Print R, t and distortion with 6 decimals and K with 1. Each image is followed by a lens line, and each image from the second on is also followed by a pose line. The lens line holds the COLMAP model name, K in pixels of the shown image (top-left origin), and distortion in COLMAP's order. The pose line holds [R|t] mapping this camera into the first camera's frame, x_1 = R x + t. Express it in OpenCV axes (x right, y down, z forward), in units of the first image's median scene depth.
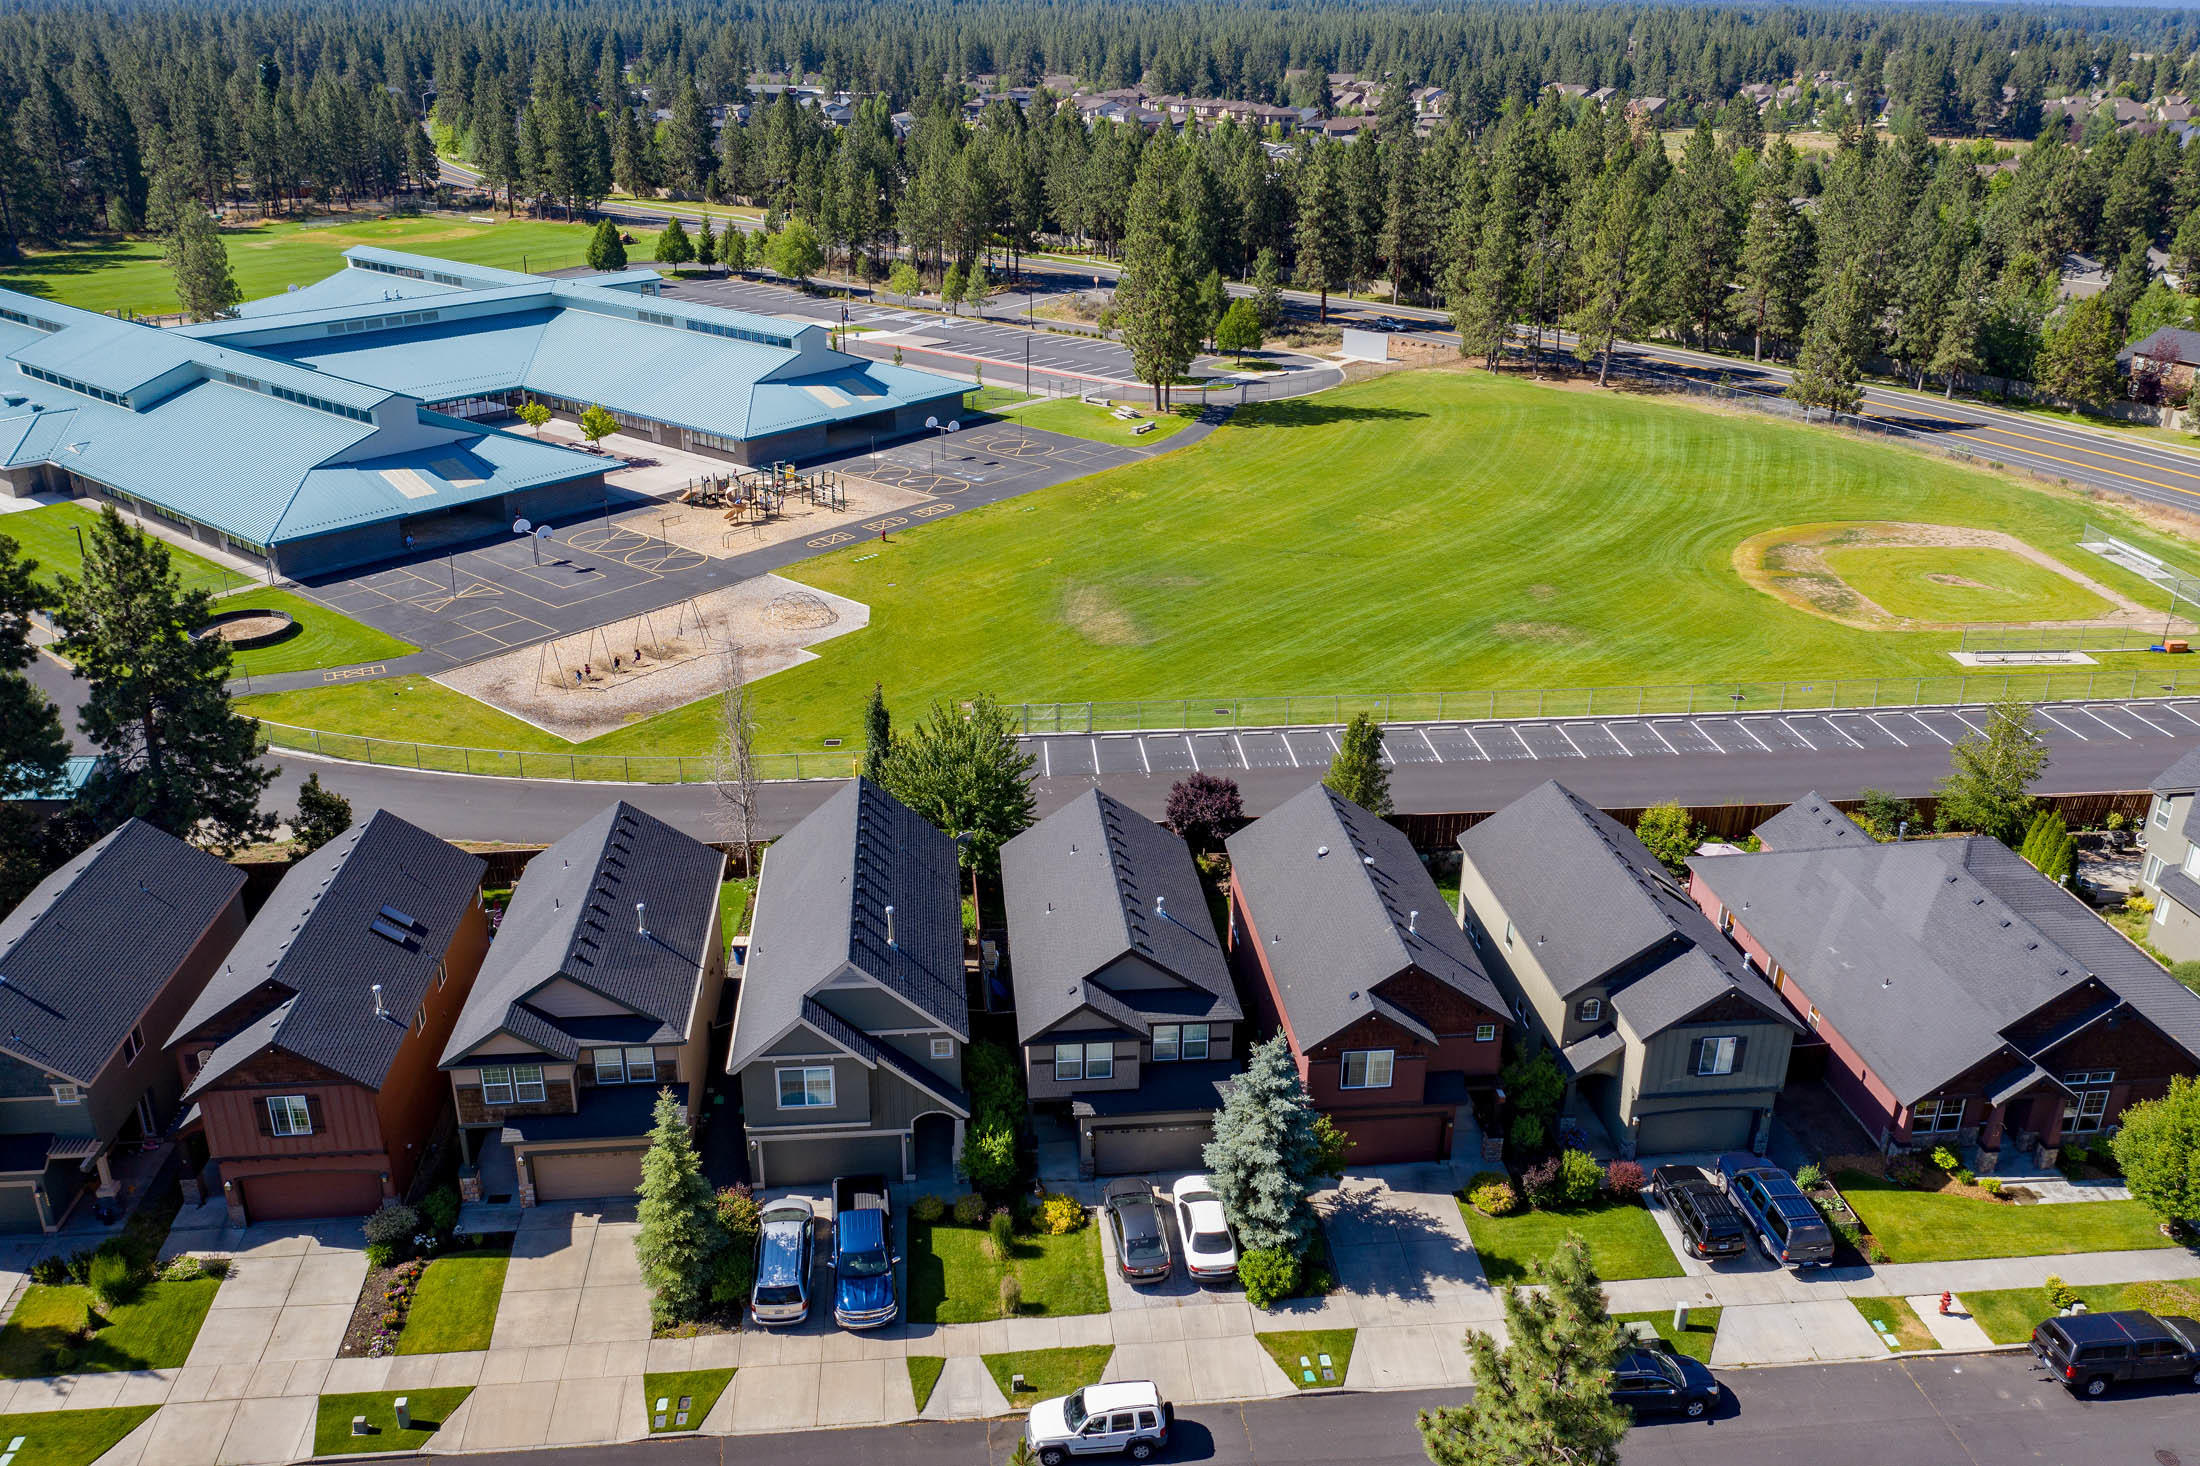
lens RADIAL K [[1728.6, 0, 1101.4], [0, 1728.6, 729.2], [0, 0, 1]] dist [-0.012953, 0.005095]
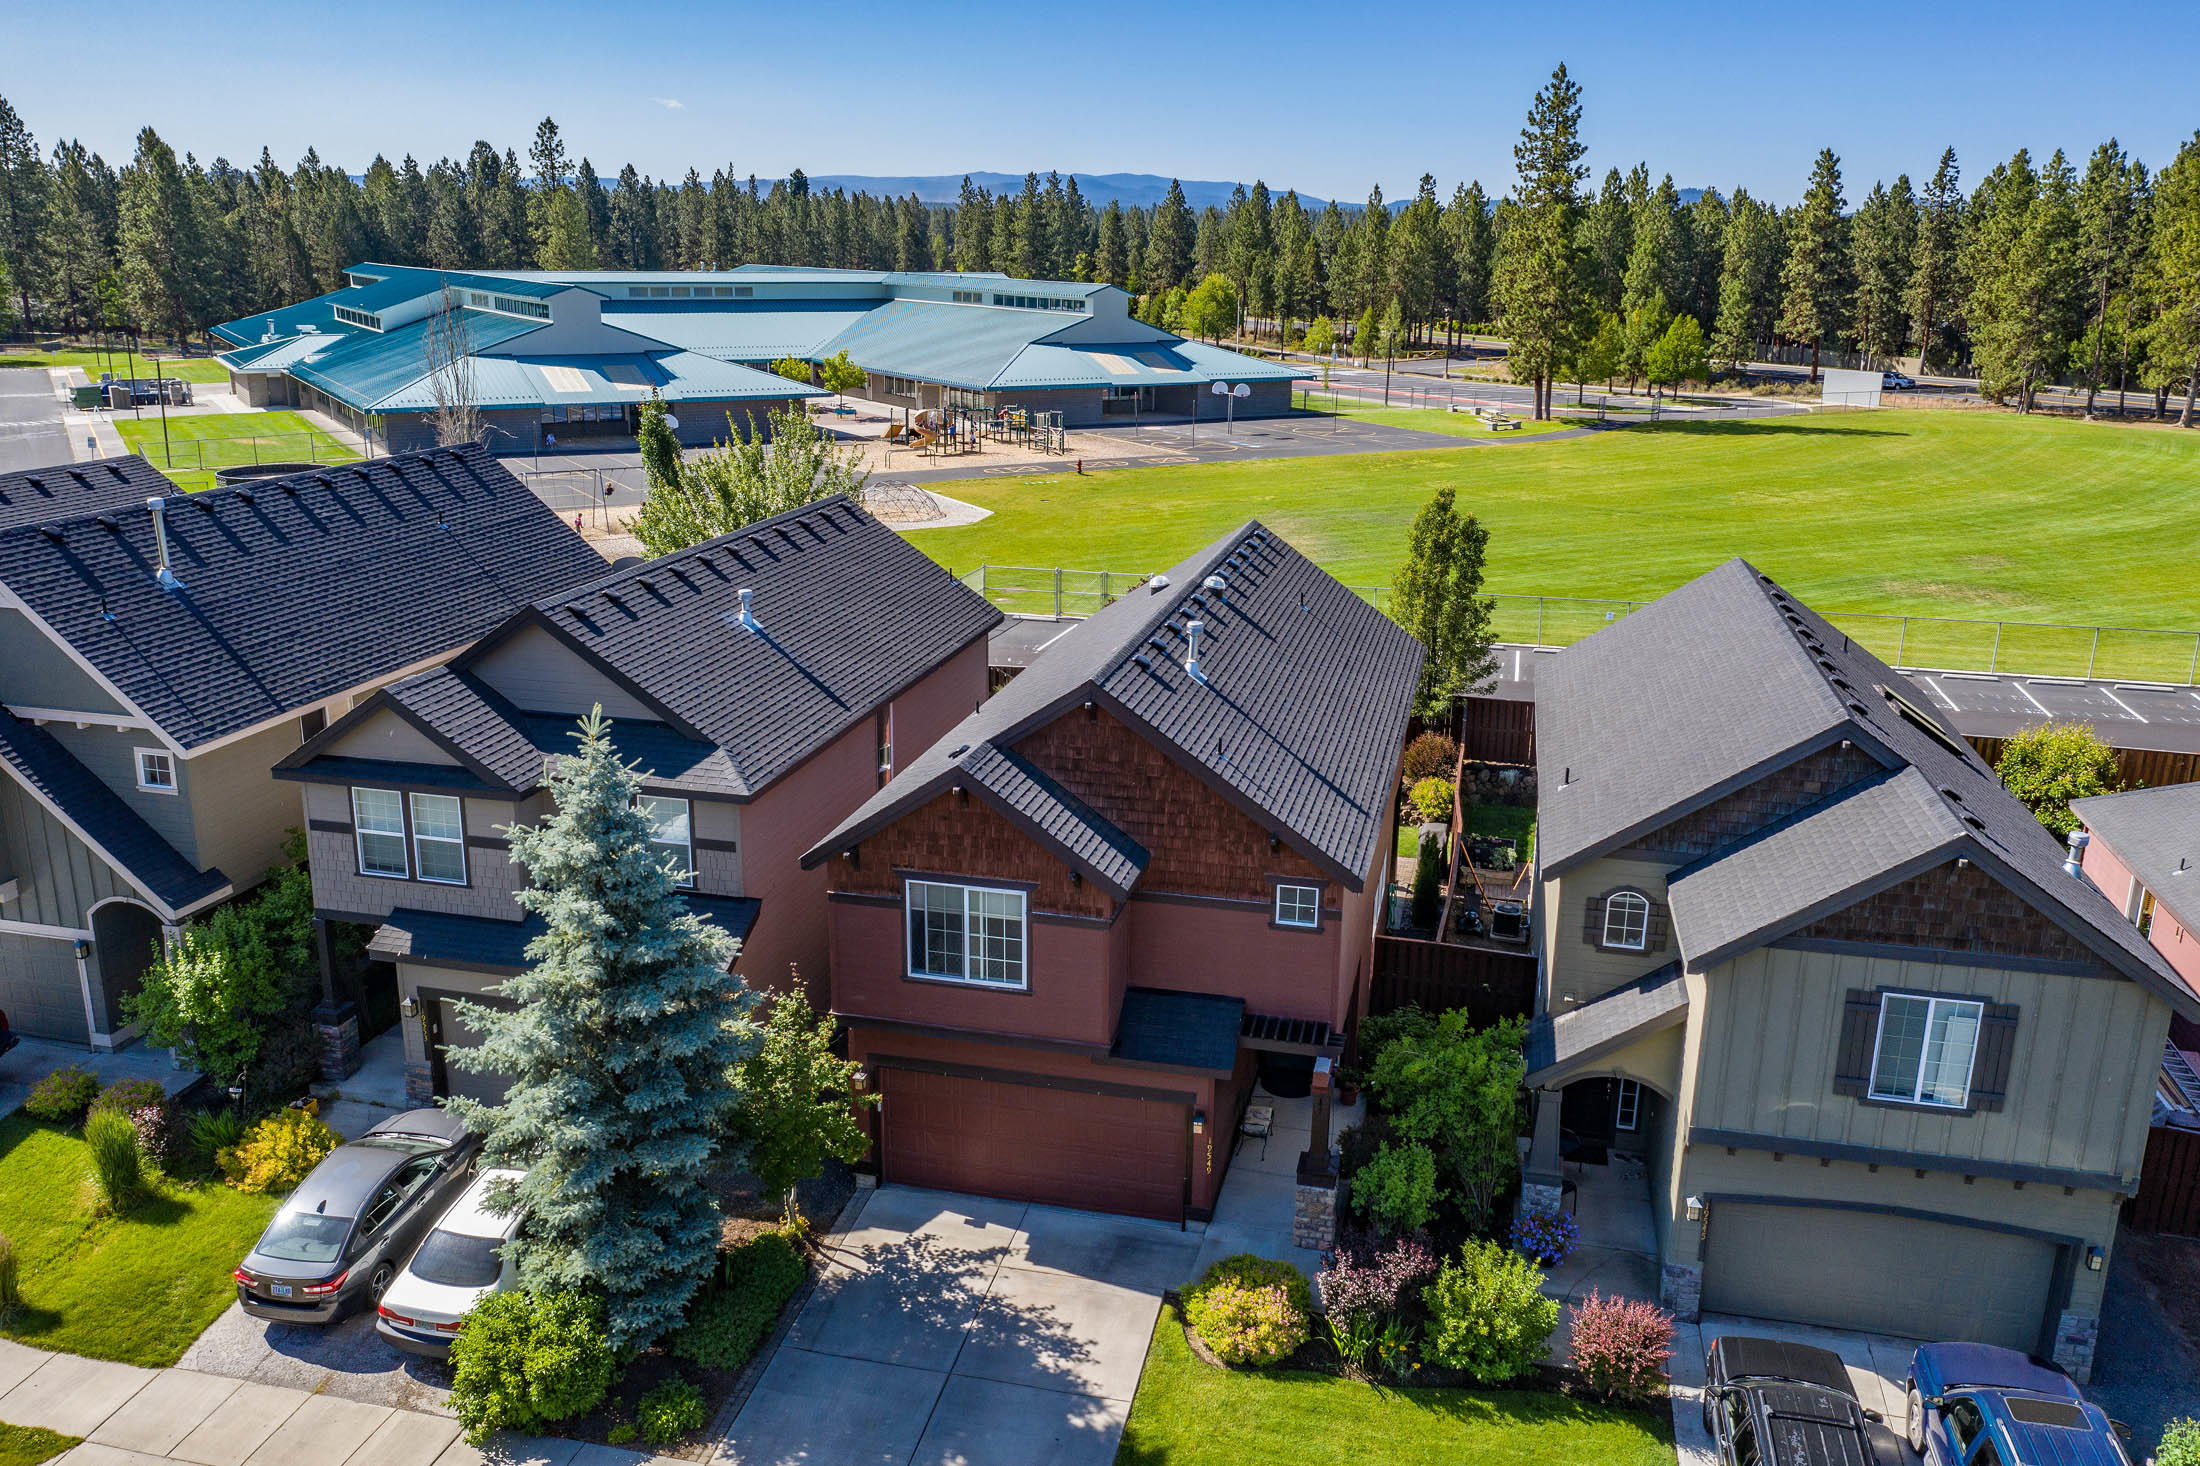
lens RADIAL K [[1727.1, 0, 1101.6], [0, 1727.1, 730.2], [0, 0, 1]] dist [-0.015043, 0.007600]
pose [[0.944543, 0.090653, -0.315626, 0.184821], [-0.129411, 0.986117, -0.104045, 0.112100], [0.301812, 0.139120, 0.943162, 0.367491]]
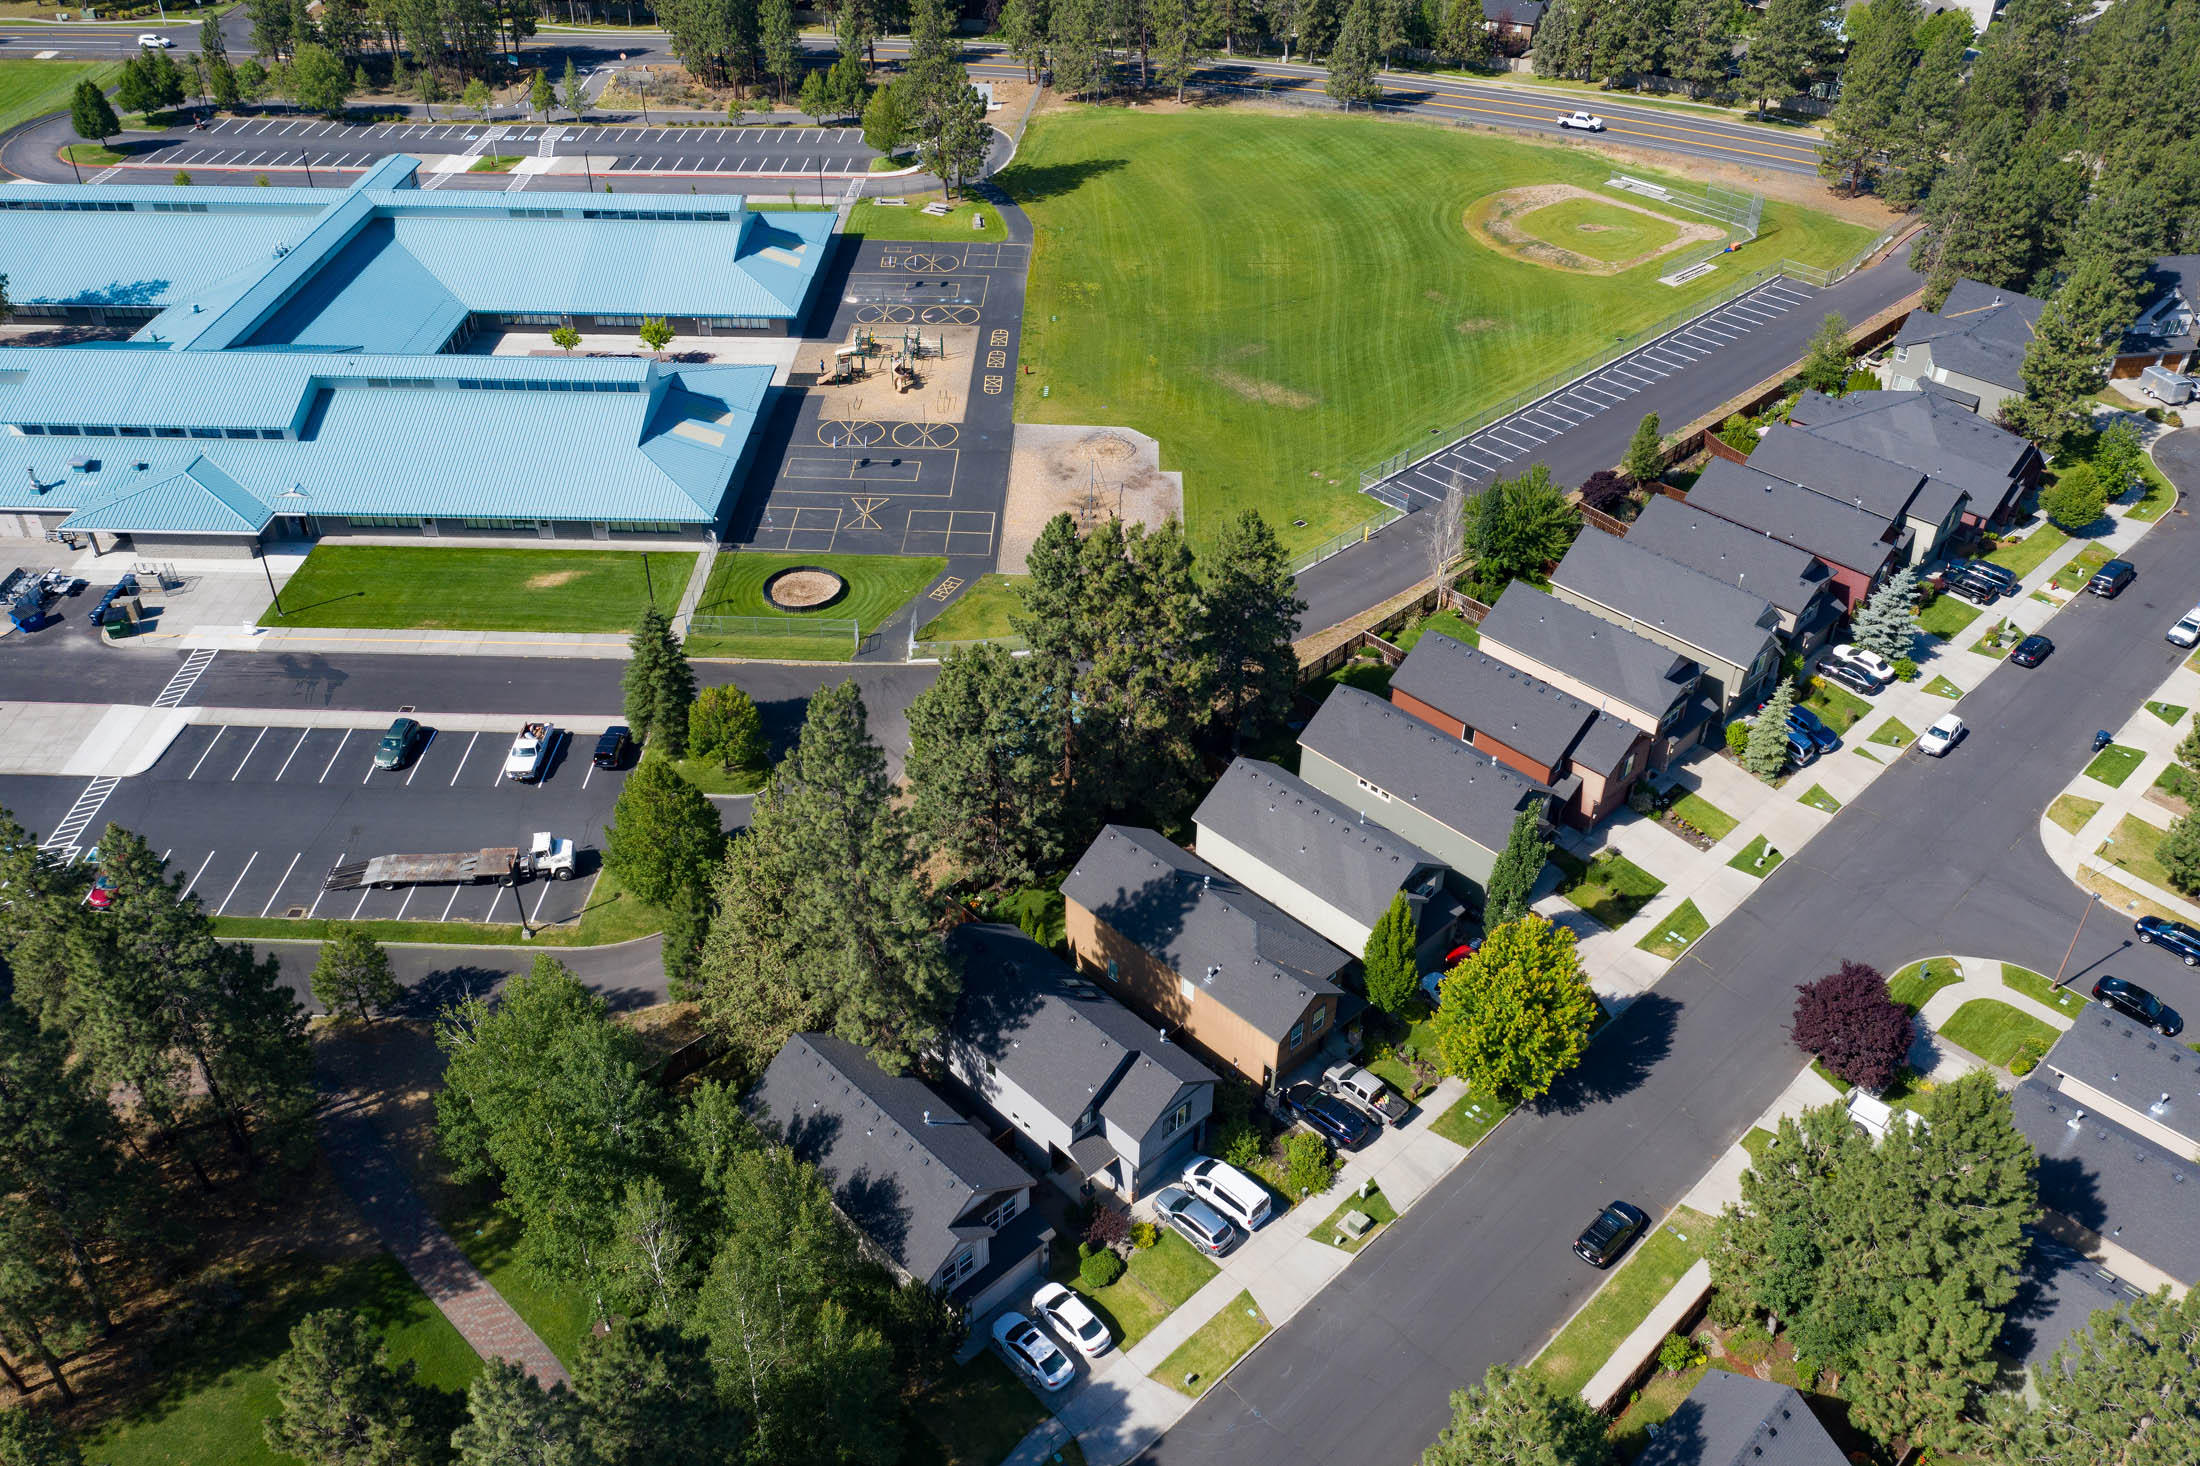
lens RADIAL K [[1728.6, 0, 1101.4], [0, 1728.6, 729.2], [0, 0, 1]] dist [-0.012953, 0.005095]
pose [[0.782834, -0.366178, 0.503075, -1.086080], [0.237679, 0.923170, 0.302104, -0.315063], [-0.575047, -0.116927, 0.809721, -0.144363]]
